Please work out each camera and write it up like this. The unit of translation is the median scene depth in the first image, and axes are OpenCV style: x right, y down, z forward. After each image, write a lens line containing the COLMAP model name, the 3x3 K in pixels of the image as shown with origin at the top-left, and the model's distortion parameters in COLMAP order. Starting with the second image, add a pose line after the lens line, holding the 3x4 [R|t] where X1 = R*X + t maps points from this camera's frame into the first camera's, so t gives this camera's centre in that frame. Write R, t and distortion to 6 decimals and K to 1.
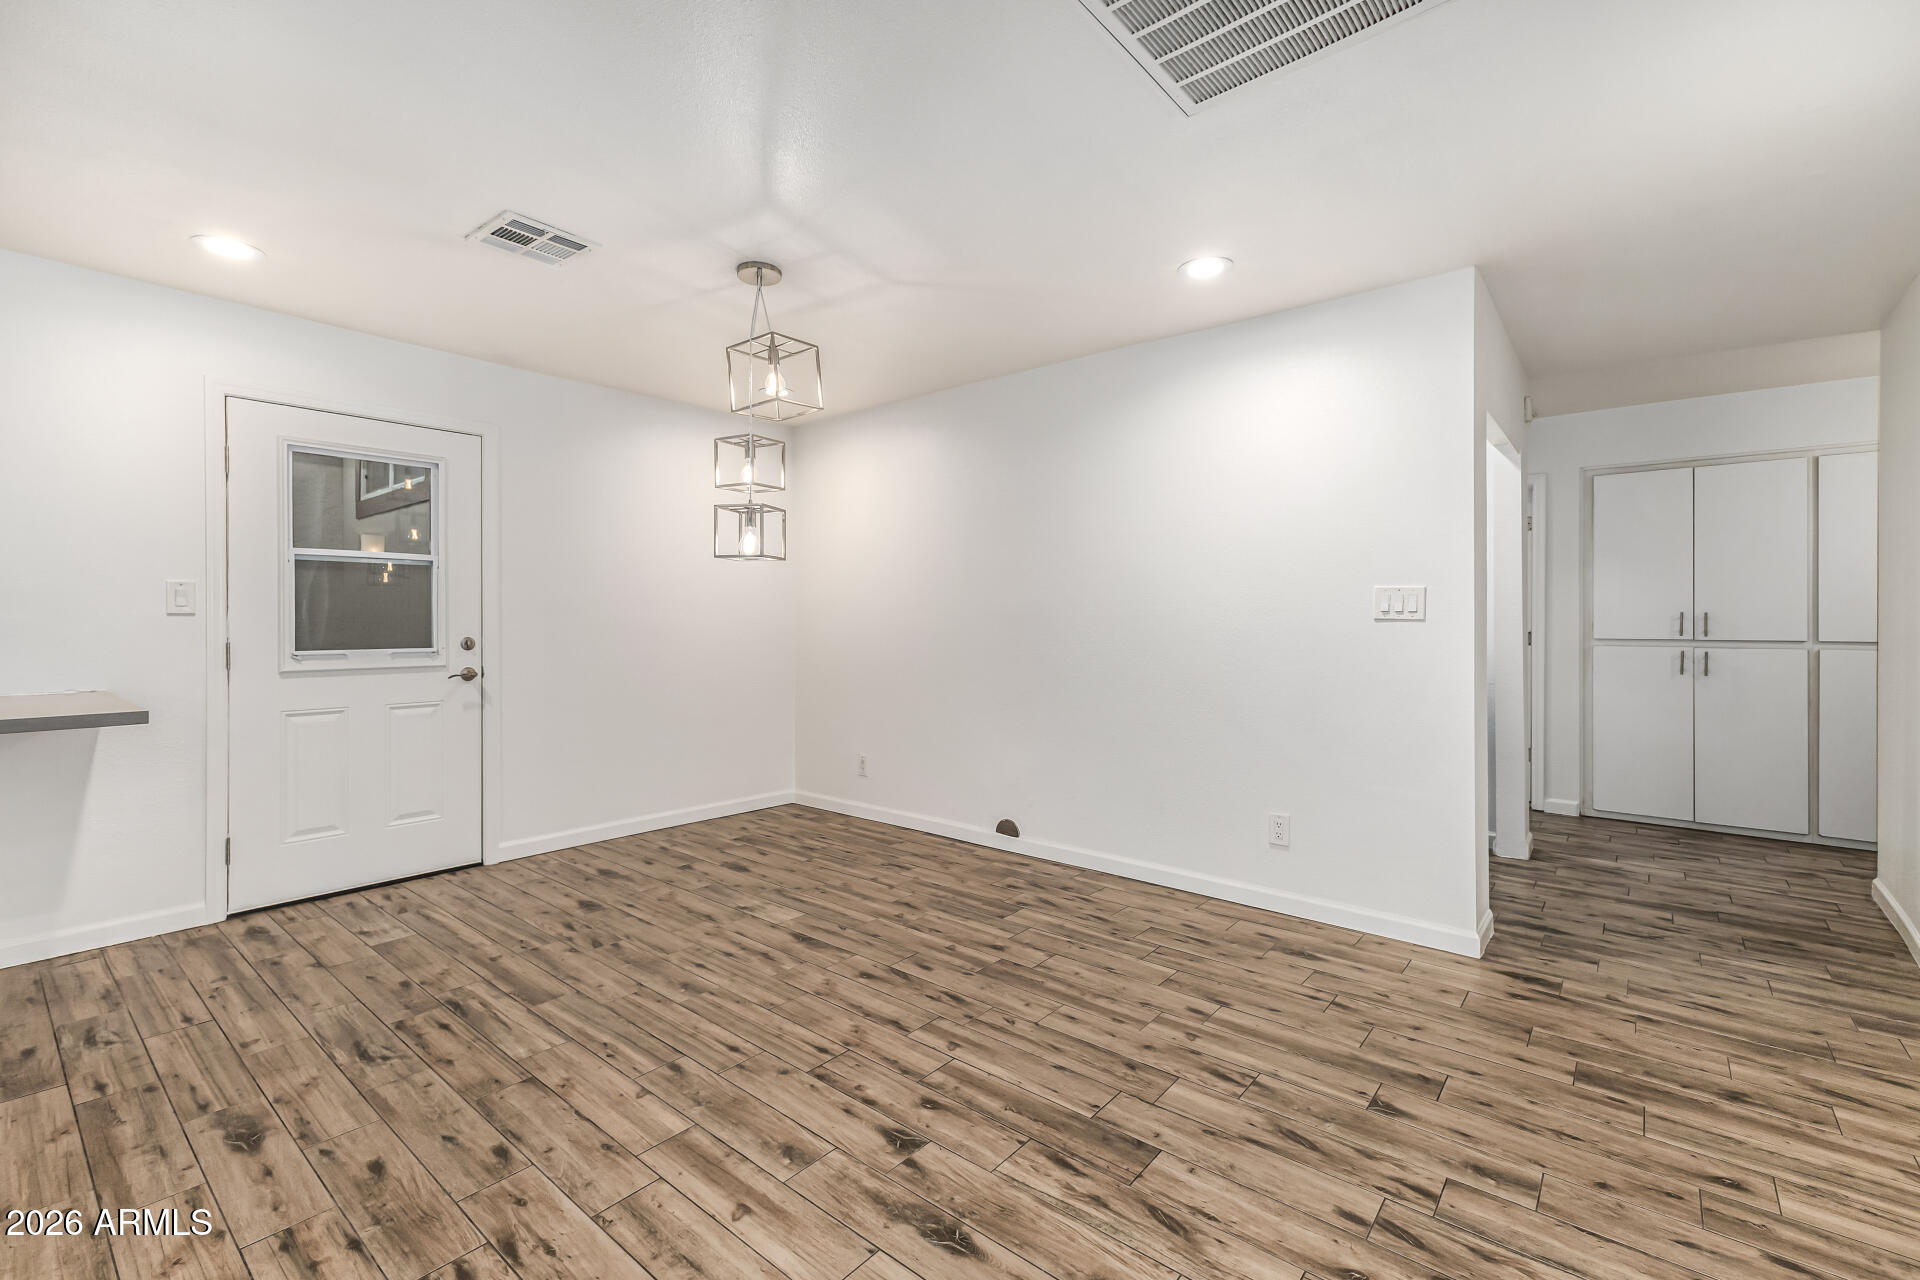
lens RADIAL K [[828.7, 0, 960.0], [0, 828.7, 621.6], [0, 0, 1]] dist [0.006984, -0.001137]
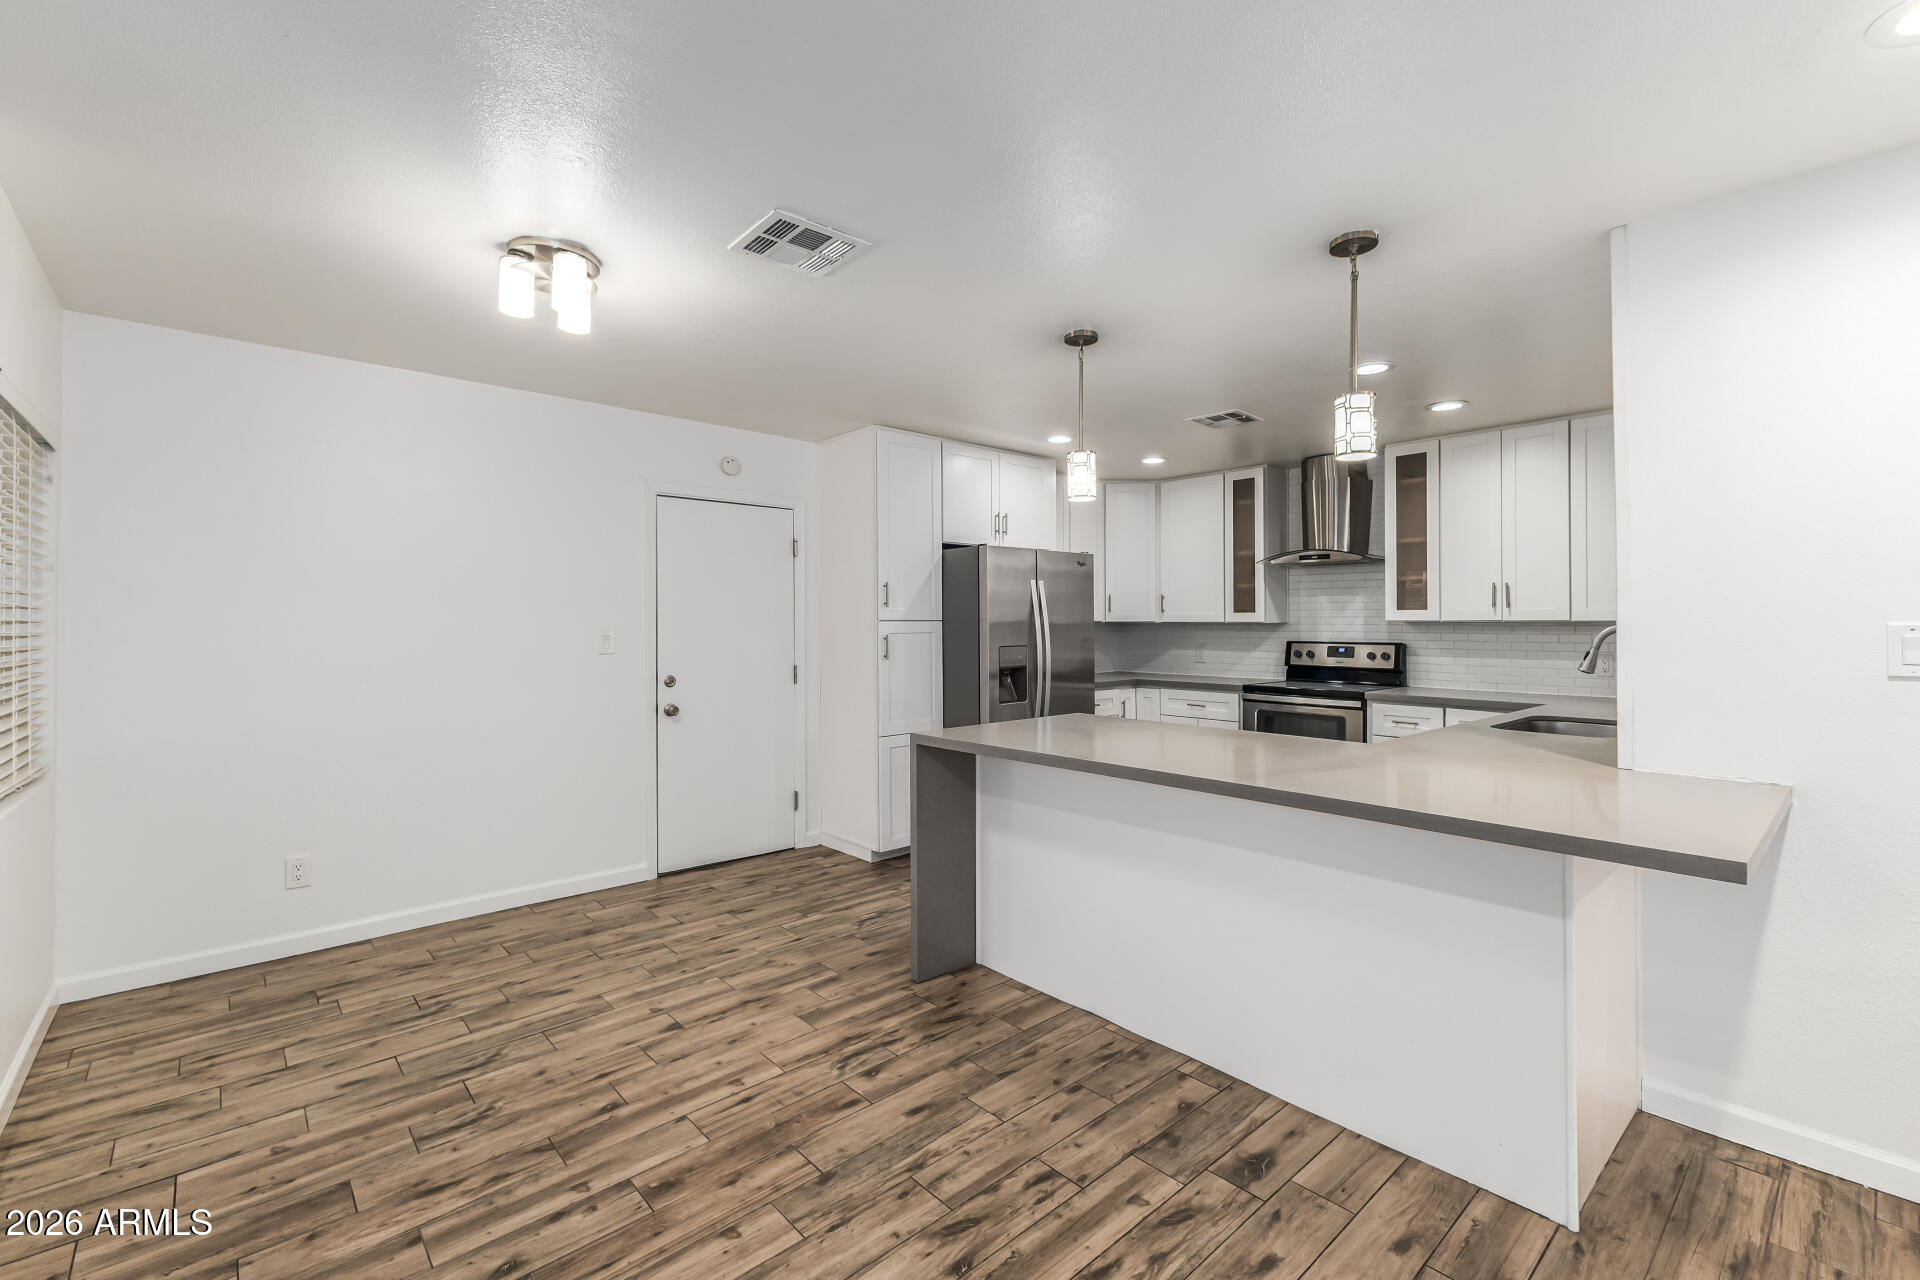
lens RADIAL K [[828.7, 0, 960.0], [0, 828.7, 621.6], [0, 0, 1]] dist [0.006984, -0.001137]
pose [[-0.152965, -0.003027, -0.988227, -0.273670], [-0.001435, 0.999995, -0.002841, -0.055095], [0.988231, 0.000984, -0.152968, 0.483726]]
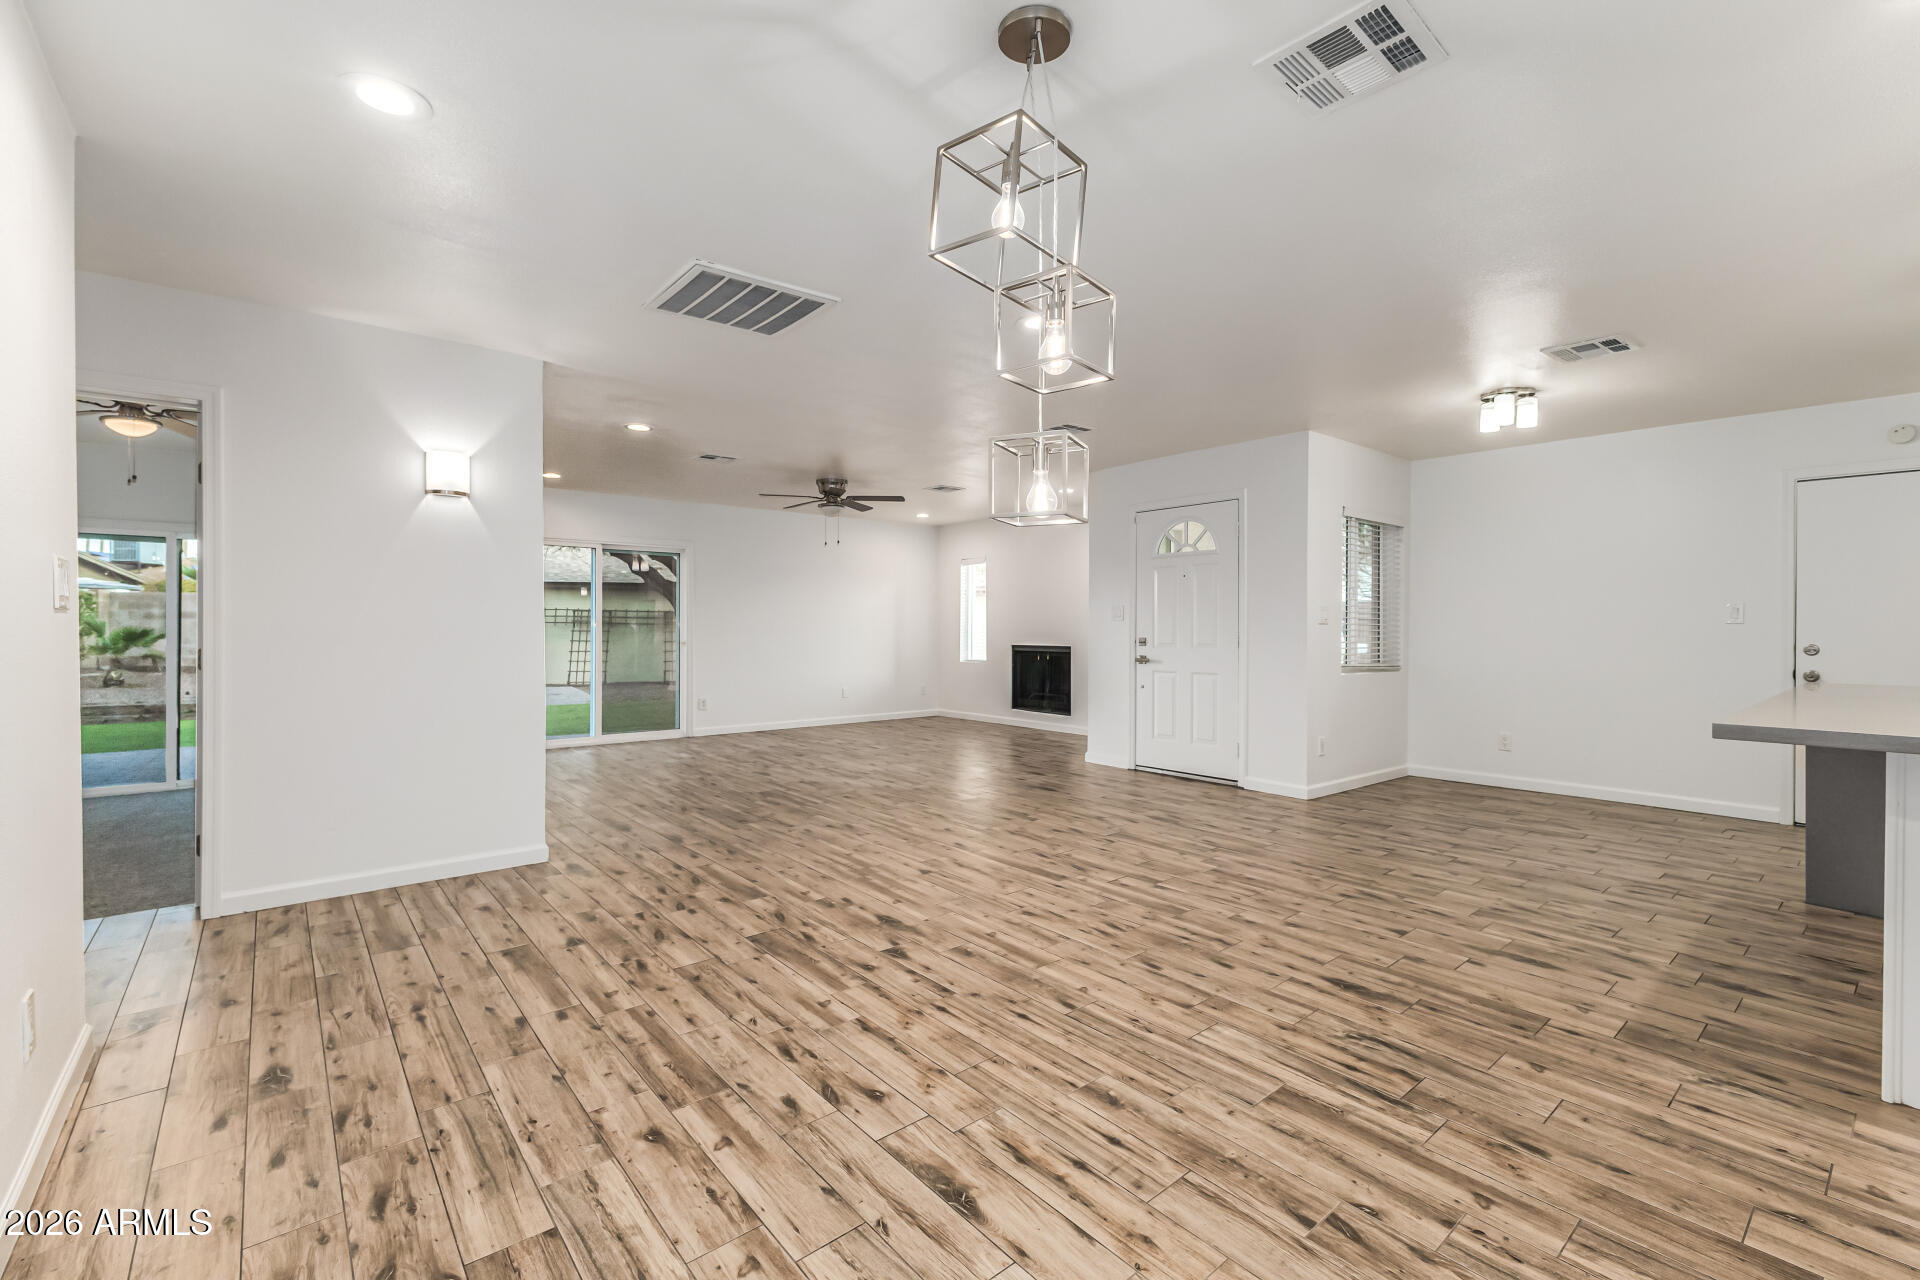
lens RADIAL K [[821.2, 0, 957.8], [0, 821.2, 629.4], [0, 0, 1]] dist [0.013227, -0.006745]
pose [[-0.982388, -0.006098, 0.186751, -0.331675], [-0.004396, 0.999945, 0.009525, 0.005448], [-0.186798, 0.008536, -0.982361, 1.768562]]
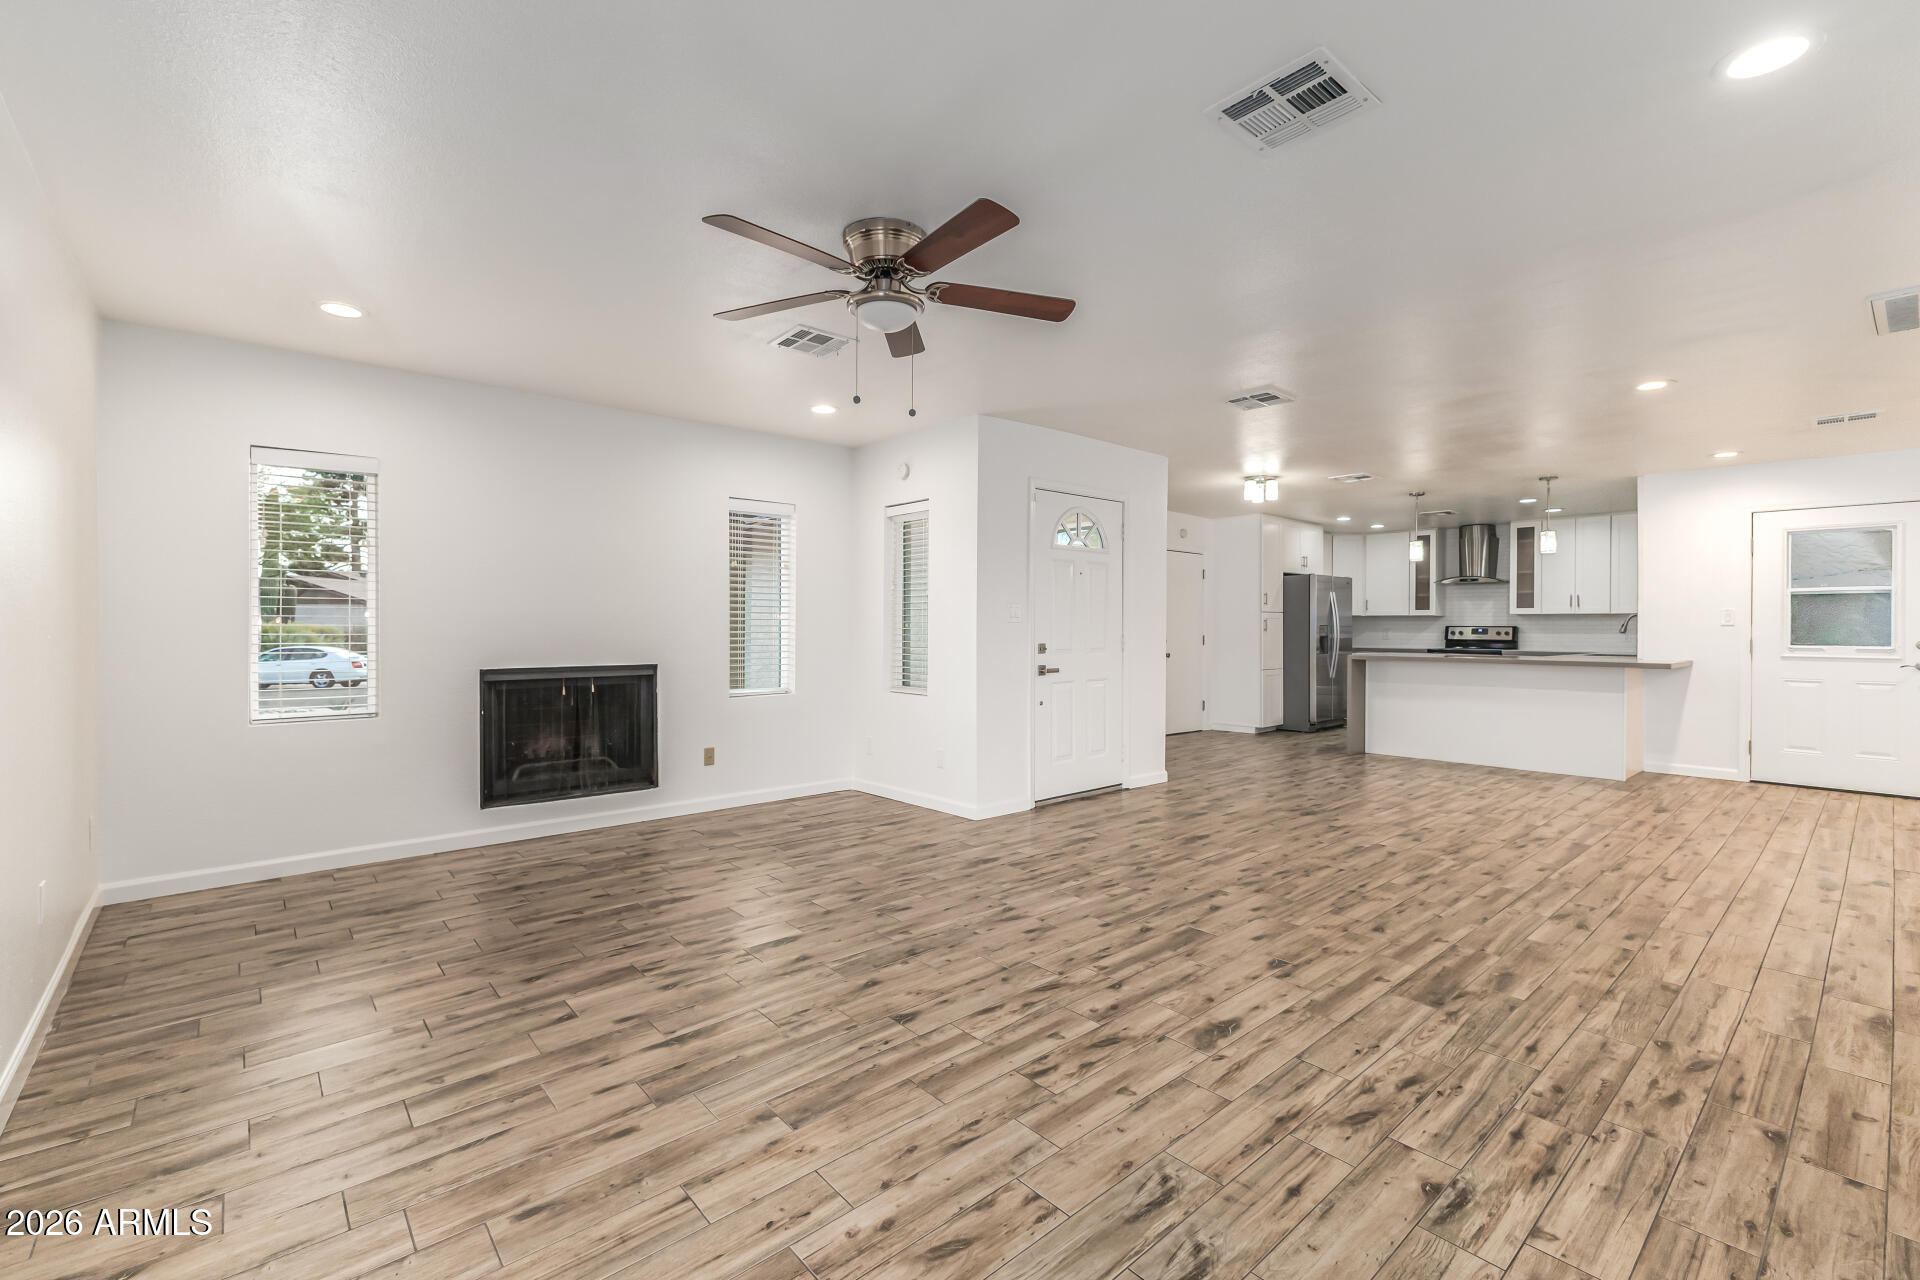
lens RADIAL K [[821.2, 0, 957.8], [0, 821.2, 629.4], [0, 0, 1]] dist [0.013227, -0.006745]
pose [[-0.158254, -0.000640, -0.987398, 1.607416], [-0.007498, 0.999972, 0.000553, 0.018427], [0.987370, 0.007491, -0.158254, -0.636923]]
